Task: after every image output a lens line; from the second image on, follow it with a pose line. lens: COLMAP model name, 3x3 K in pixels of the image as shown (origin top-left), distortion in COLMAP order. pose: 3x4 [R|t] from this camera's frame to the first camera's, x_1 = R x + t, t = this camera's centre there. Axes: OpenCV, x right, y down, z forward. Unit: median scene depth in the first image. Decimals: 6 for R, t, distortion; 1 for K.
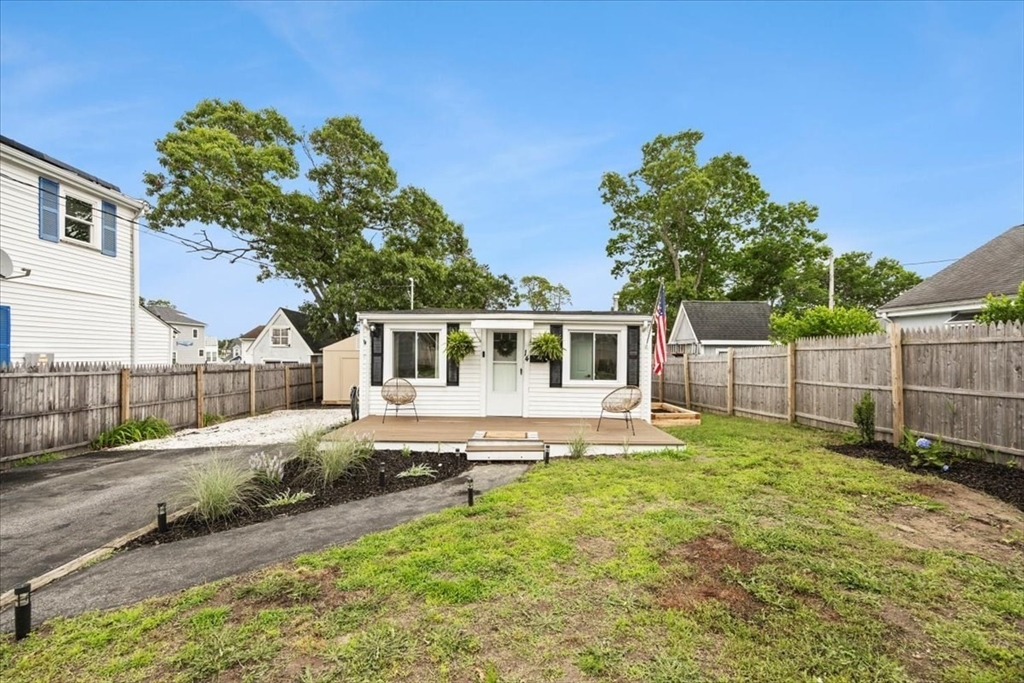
lens RADIAL K [[412.7, 0, 511.2], [0, 412.7, 354.6], [0, 0, 1]] dist [-0.001532, -0.000038]
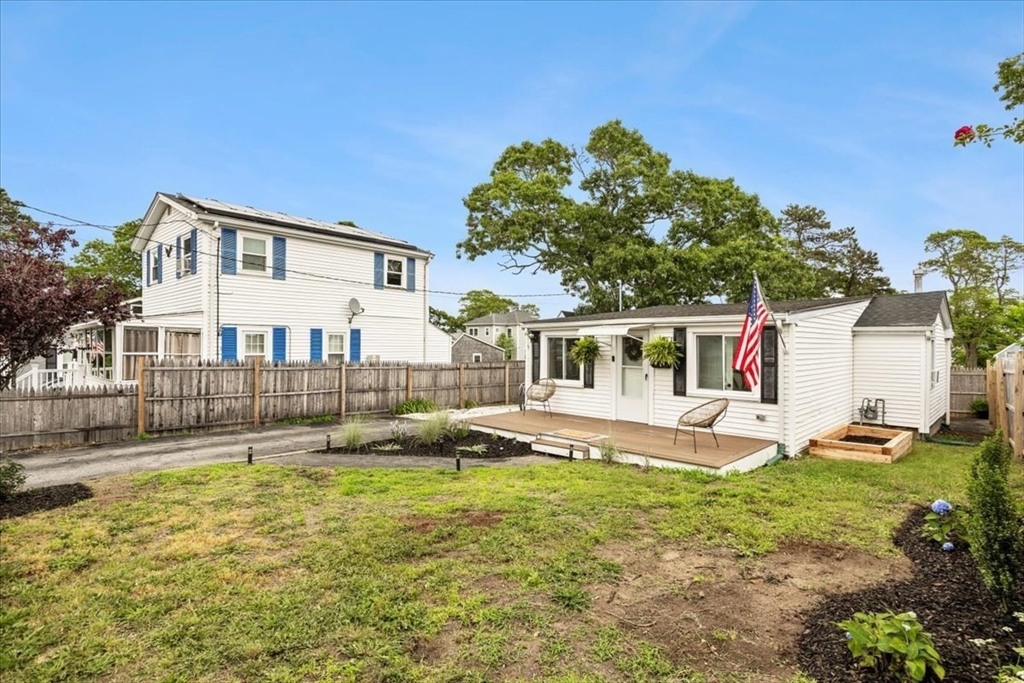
lens RADIAL K [[476.2, 0, 512.0], [0, 476.2, 341.5], [0, 0, 1]] dist [-0.005476, -0.000608]
pose [[0.719144, -0.012534, -0.694748, 0.571367], [-0.000746, 0.999823, -0.018810, -0.021211], [0.694861, 0.014045, 0.719007, -0.020920]]
